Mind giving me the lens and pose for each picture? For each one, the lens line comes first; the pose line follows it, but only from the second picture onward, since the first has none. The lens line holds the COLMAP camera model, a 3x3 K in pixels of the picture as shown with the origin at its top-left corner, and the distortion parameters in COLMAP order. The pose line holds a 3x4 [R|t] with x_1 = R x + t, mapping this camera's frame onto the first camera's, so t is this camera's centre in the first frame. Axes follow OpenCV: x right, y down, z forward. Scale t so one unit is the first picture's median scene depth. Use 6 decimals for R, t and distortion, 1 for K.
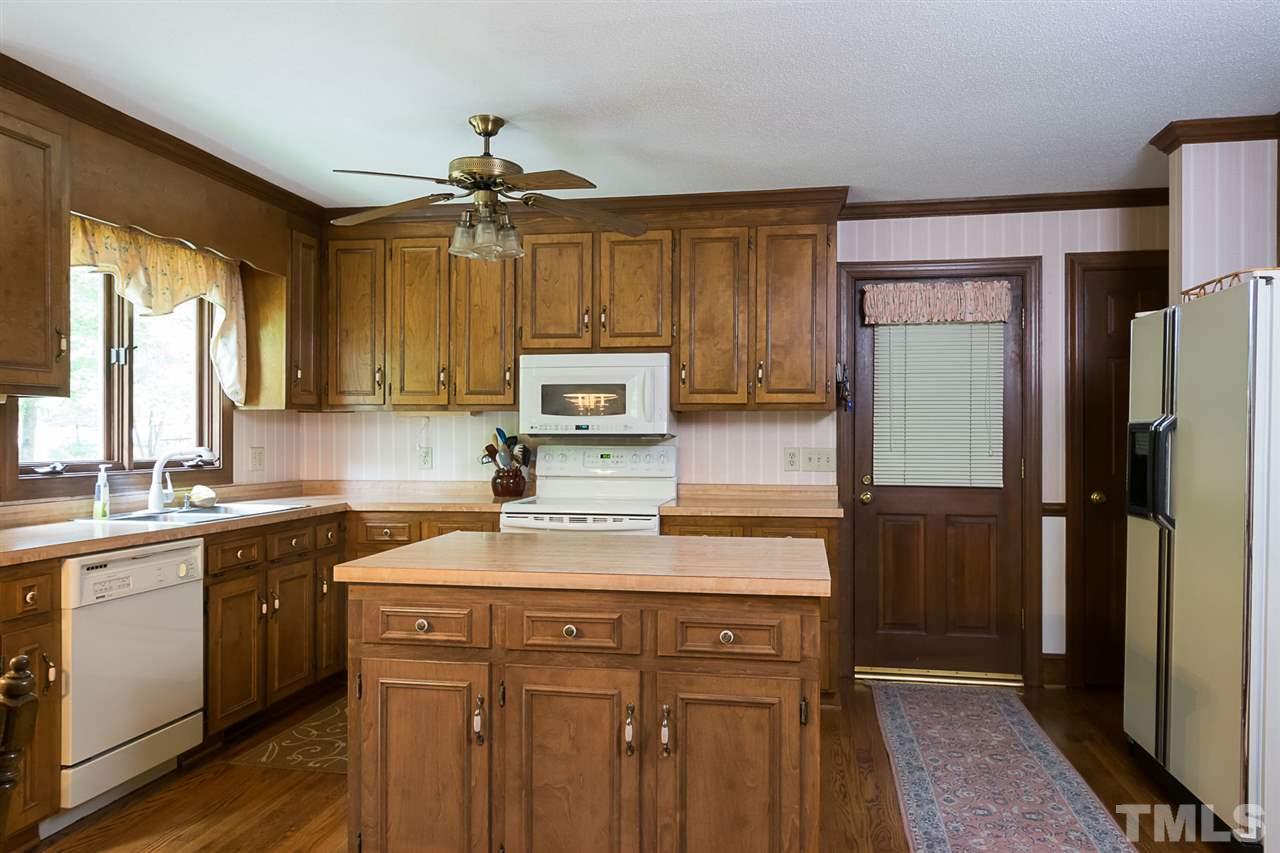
lens RADIAL K [[874.0, 0, 639.8], [0, 874.0, 435.6], [0, 0, 1]] dist [0.011478, -0.003483]
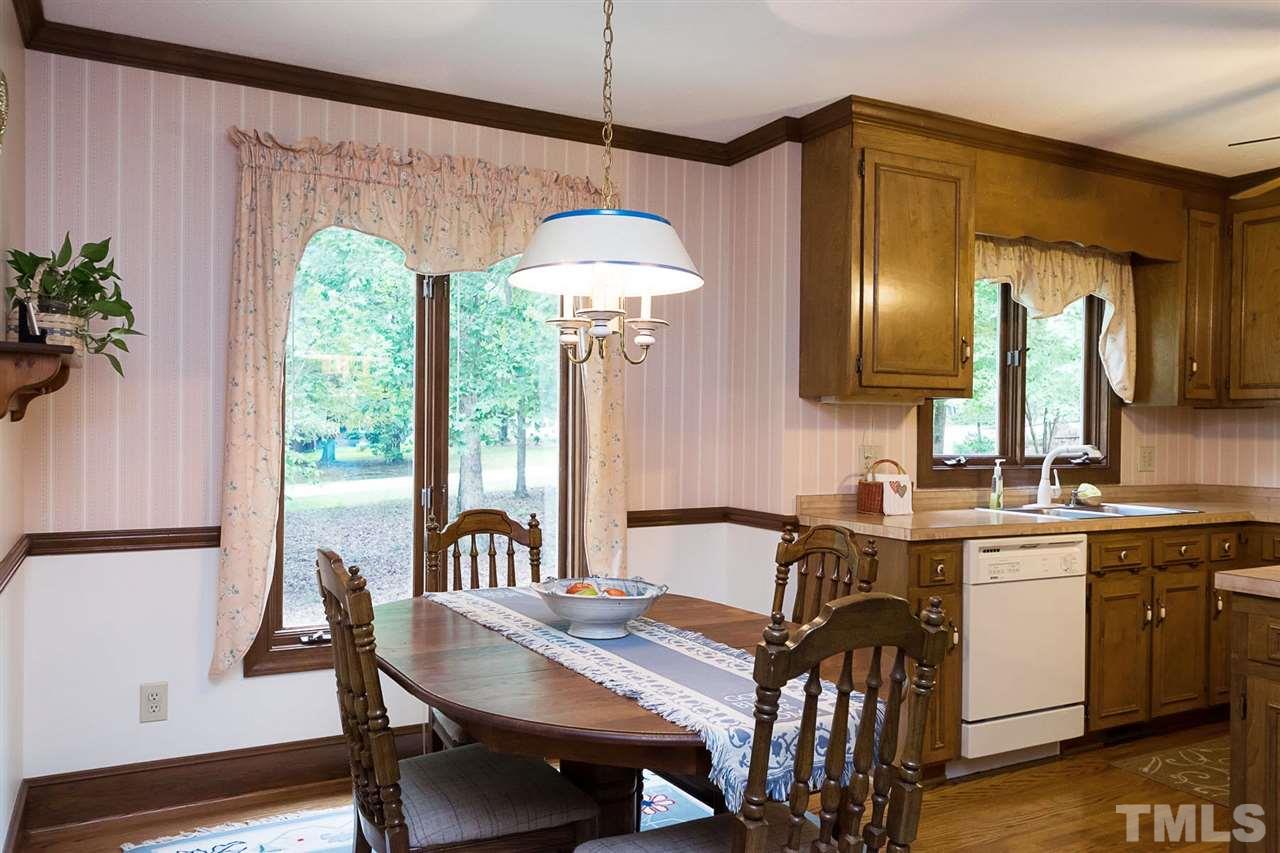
lens RADIAL K [[971.7, 0, 648.0], [0, 971.7, 439.5], [0, 0, 1]] dist [0.012002, -0.014177]
pose [[0.622871, 0.013541, -0.782207, 0.055506], [-0.009406, 0.999908, 0.009819, 0.000580], [0.782268, 0.001241, 0.622941, -0.083458]]
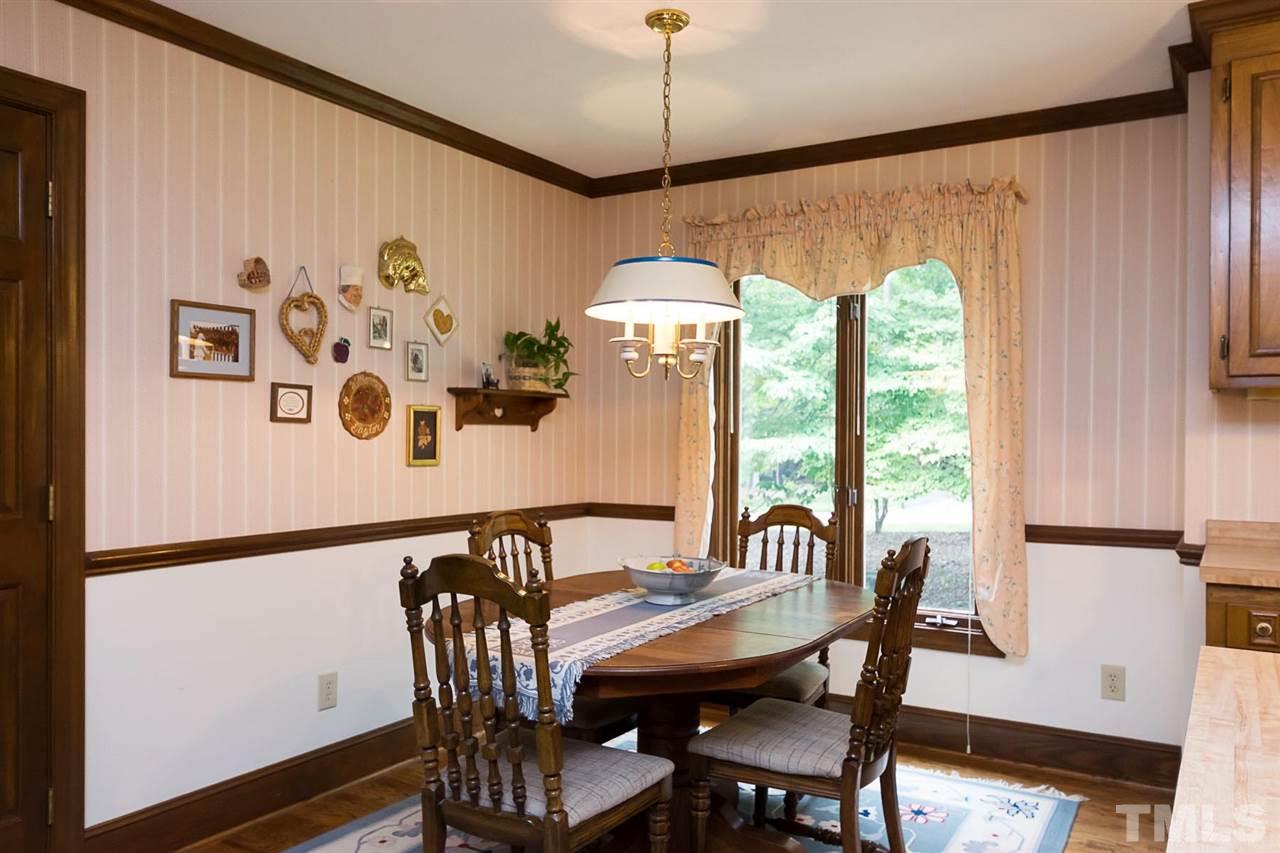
lens RADIAL K [[971.7, 0, 632.9], [0, 971.7, 435.0], [0, 0, 1]] dist [0.012002, -0.014177]
pose [[-0.368612, 0.000347, -0.929583, 0.272378], [-0.005107, 0.999984, 0.002398, -0.000694], [0.929569, 0.005631, -0.368604, 0.536438]]
